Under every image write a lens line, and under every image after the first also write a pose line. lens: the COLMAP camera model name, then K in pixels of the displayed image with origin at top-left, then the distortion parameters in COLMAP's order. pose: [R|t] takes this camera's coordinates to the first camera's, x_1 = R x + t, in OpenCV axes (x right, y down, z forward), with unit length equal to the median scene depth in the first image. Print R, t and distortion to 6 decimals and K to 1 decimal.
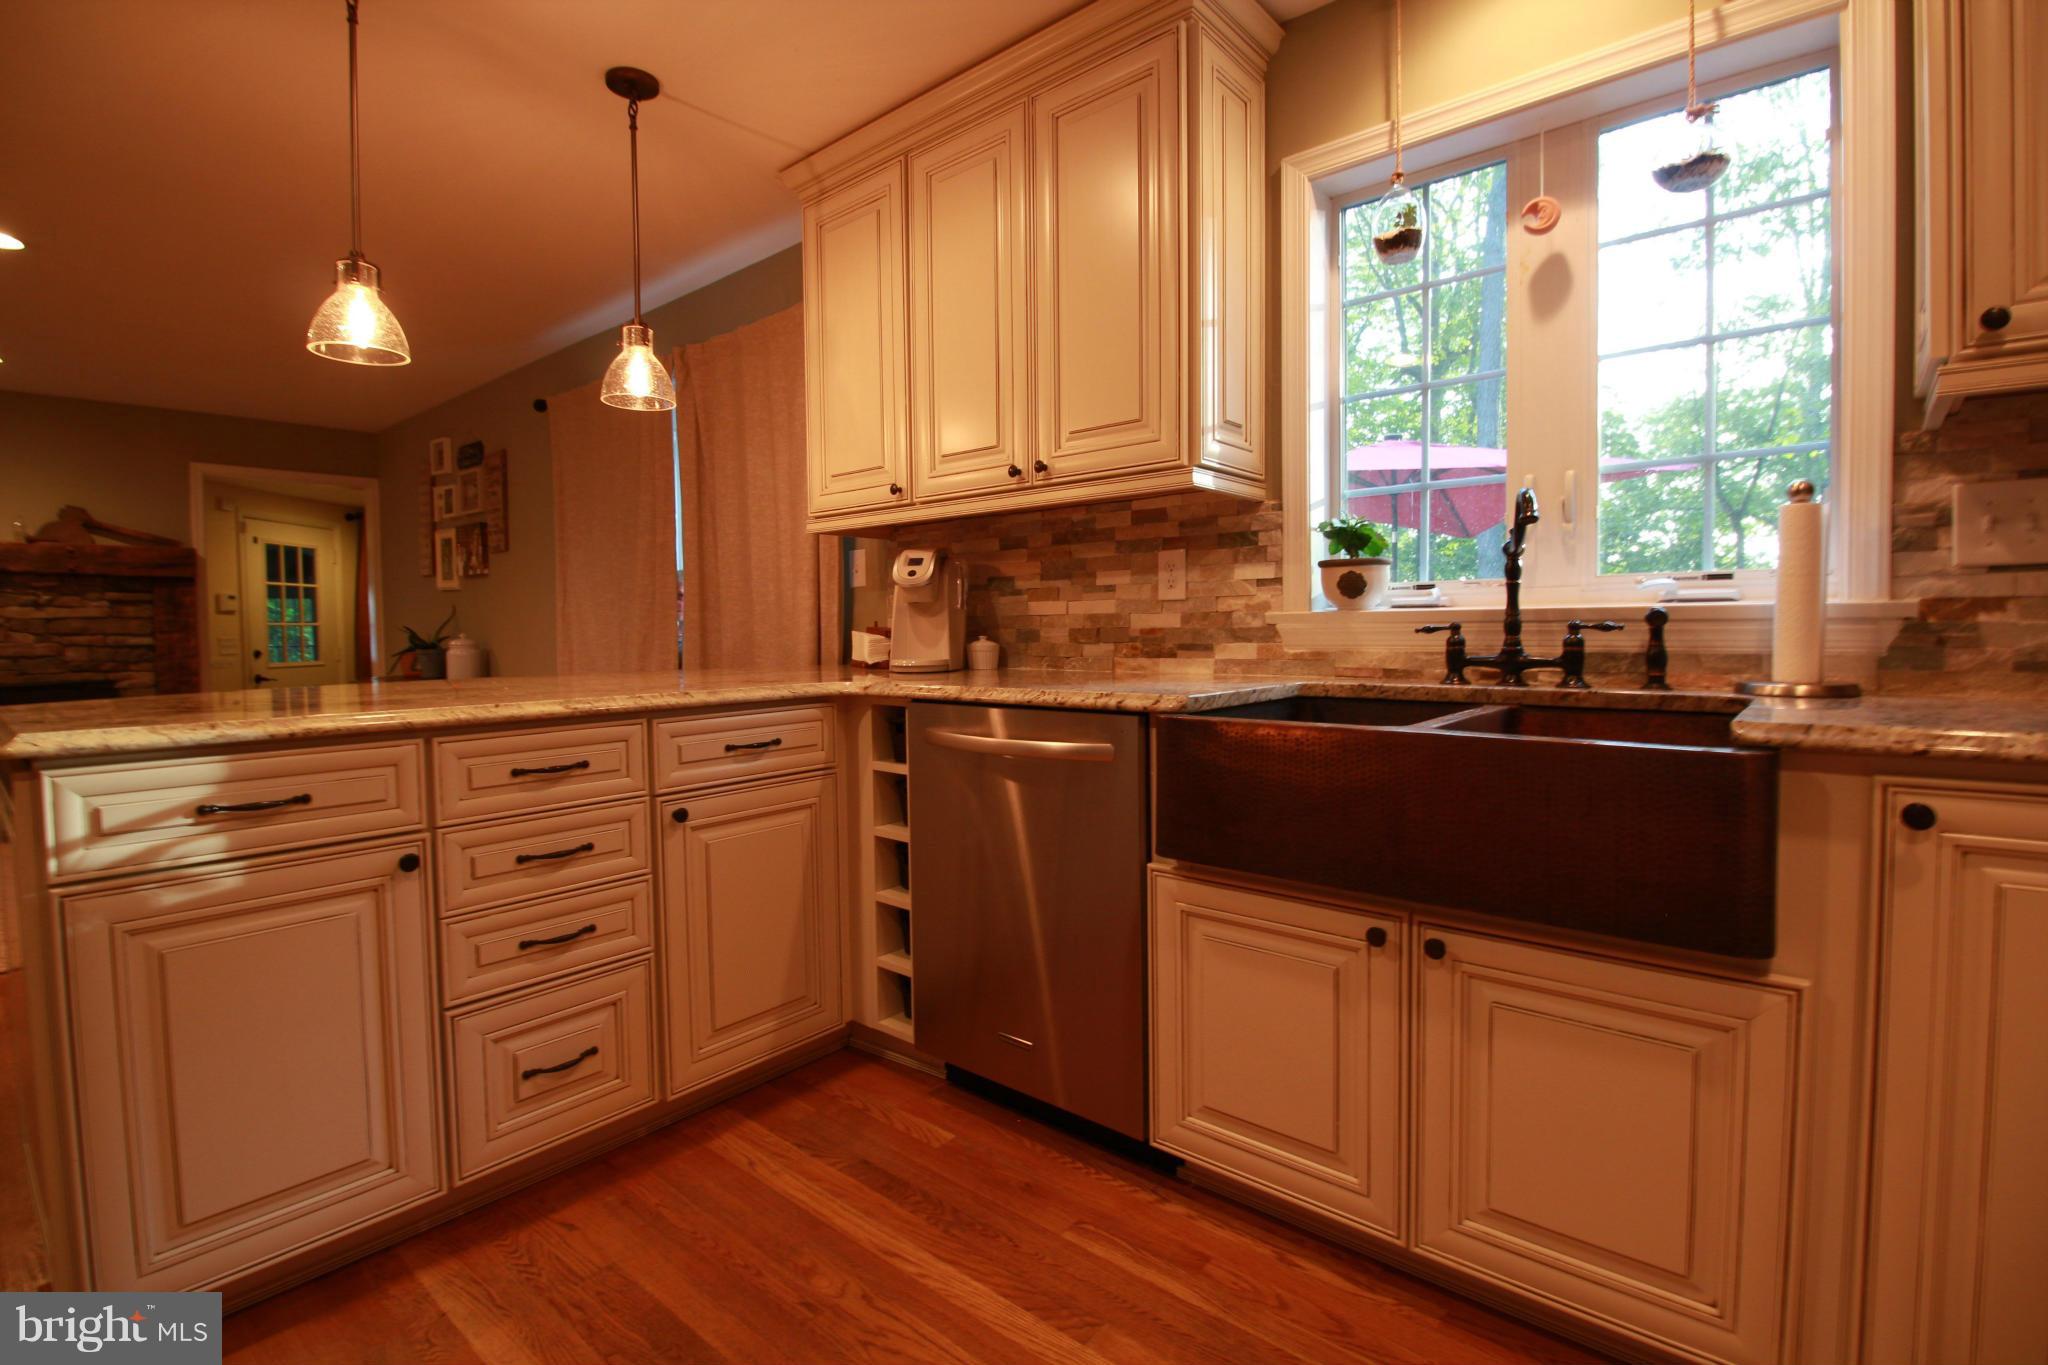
lens RADIAL K [[948.9, 0, 1028.6], [0, 948.9, 671.0], [0, 0, 1]] dist [-0.009806, -0.006008]
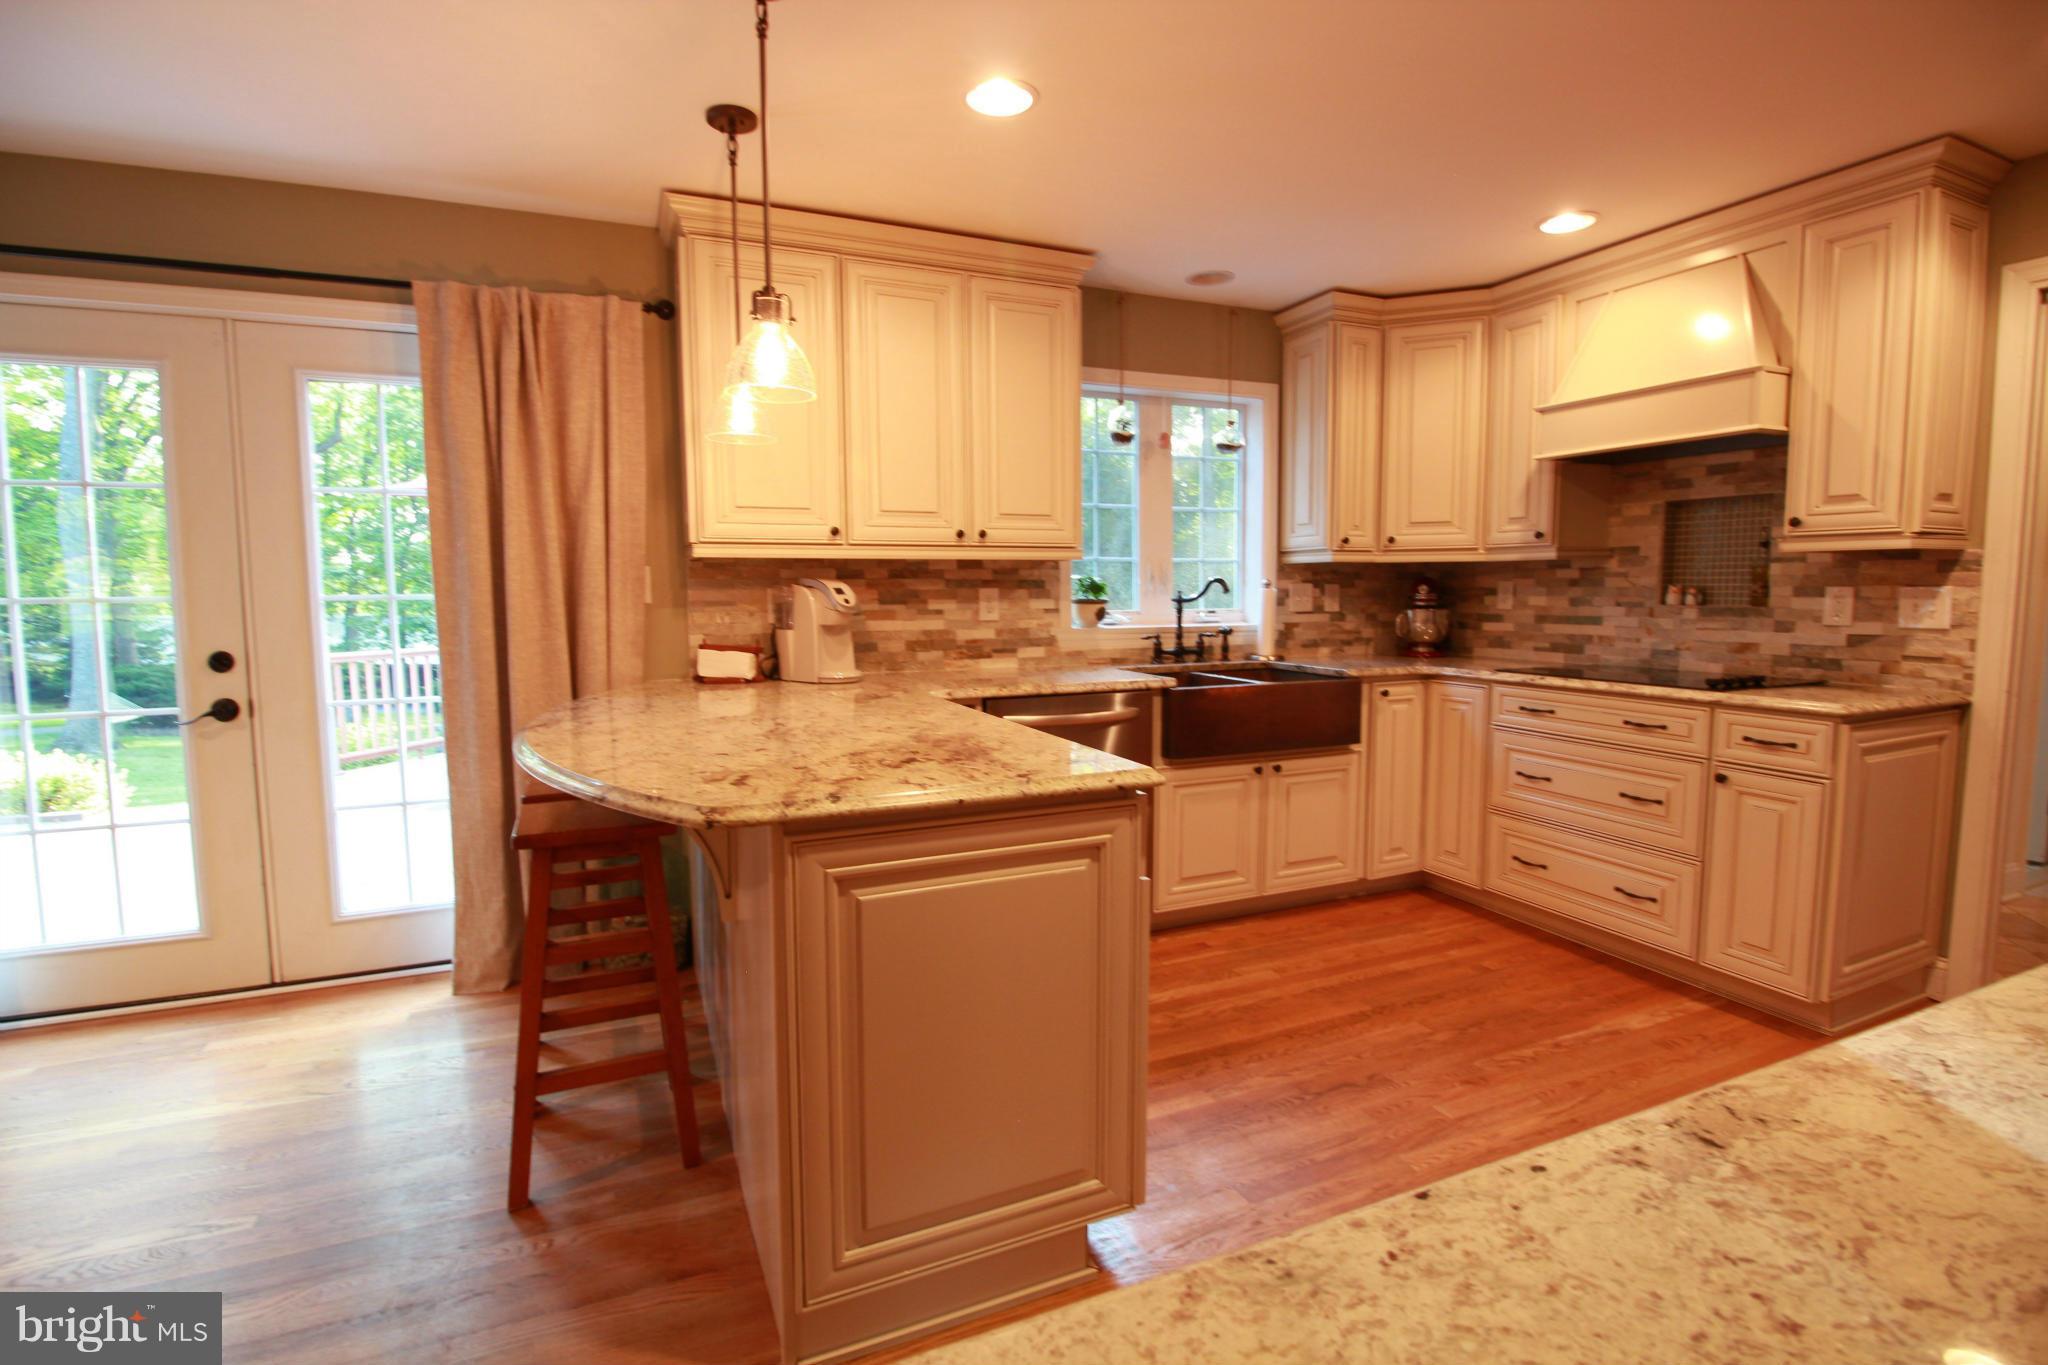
lens RADIAL K [[948.9, 0, 1017.5], [0, 948.9, 673.8], [0, 0, 1]] dist [-0.009806, -0.006008]
pose [[0.440300, -0.072867, 0.894889, -1.225120], [0.040284, 0.997301, 0.061385, -0.082745], [-0.896947, 0.009022, 0.442047, 0.286452]]
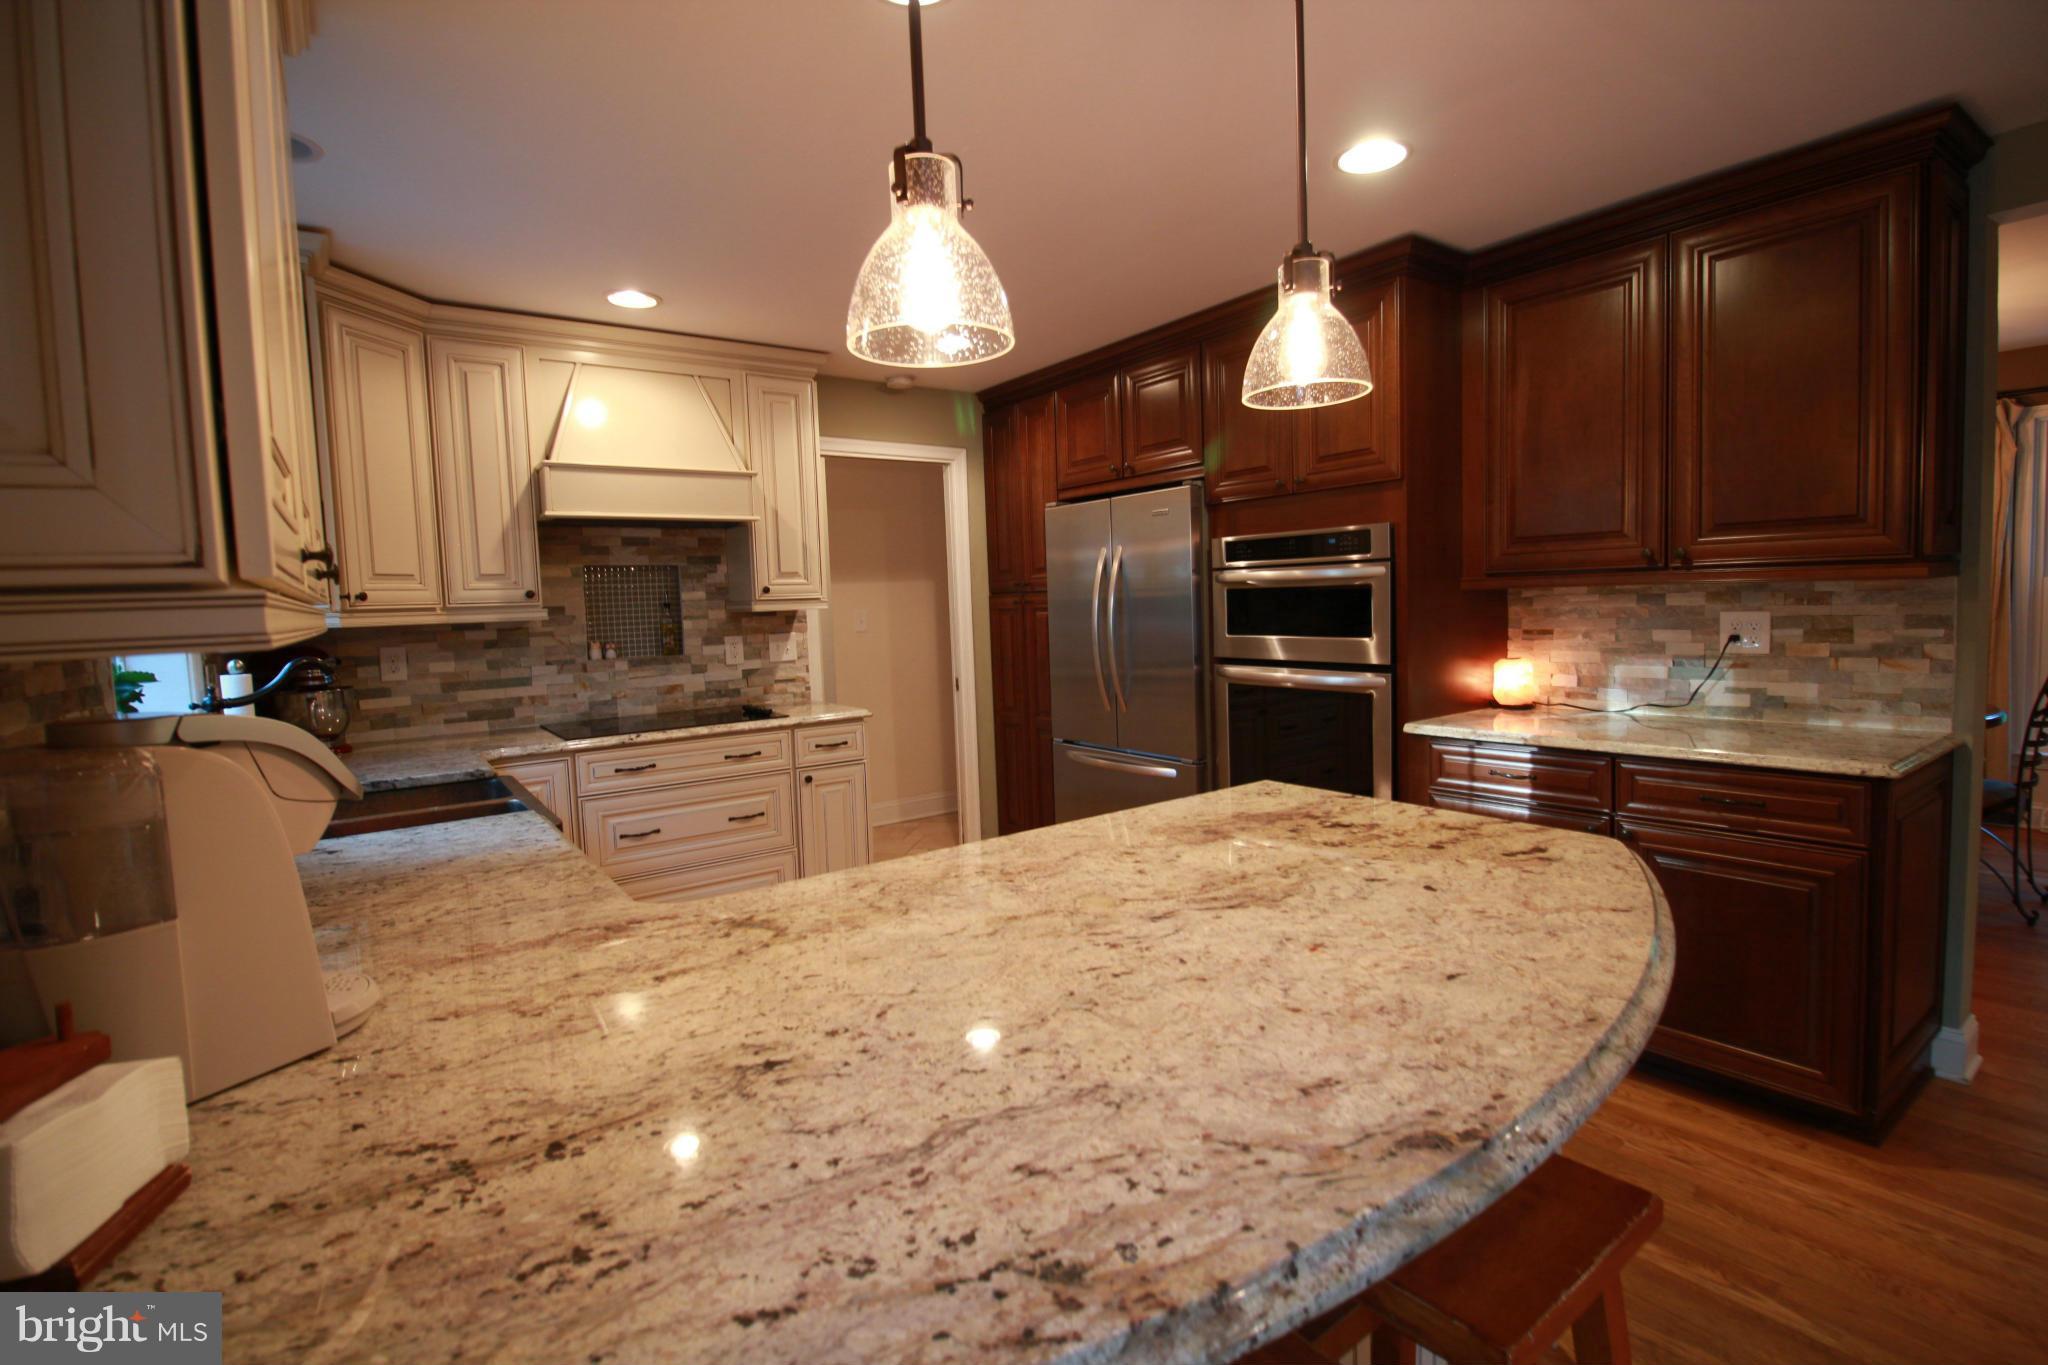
lens RADIAL K [[948.9, 0, 1036.3], [0, 948.9, 668.9], [0, 0, 1]] dist [-0.009806, -0.006008]
pose [[-0.972433, 0.028065, 0.231488, -0.550927], [0.056035, 0.991766, 0.115151, -0.188167], [-0.226350, 0.124948, -0.965999, 1.426850]]
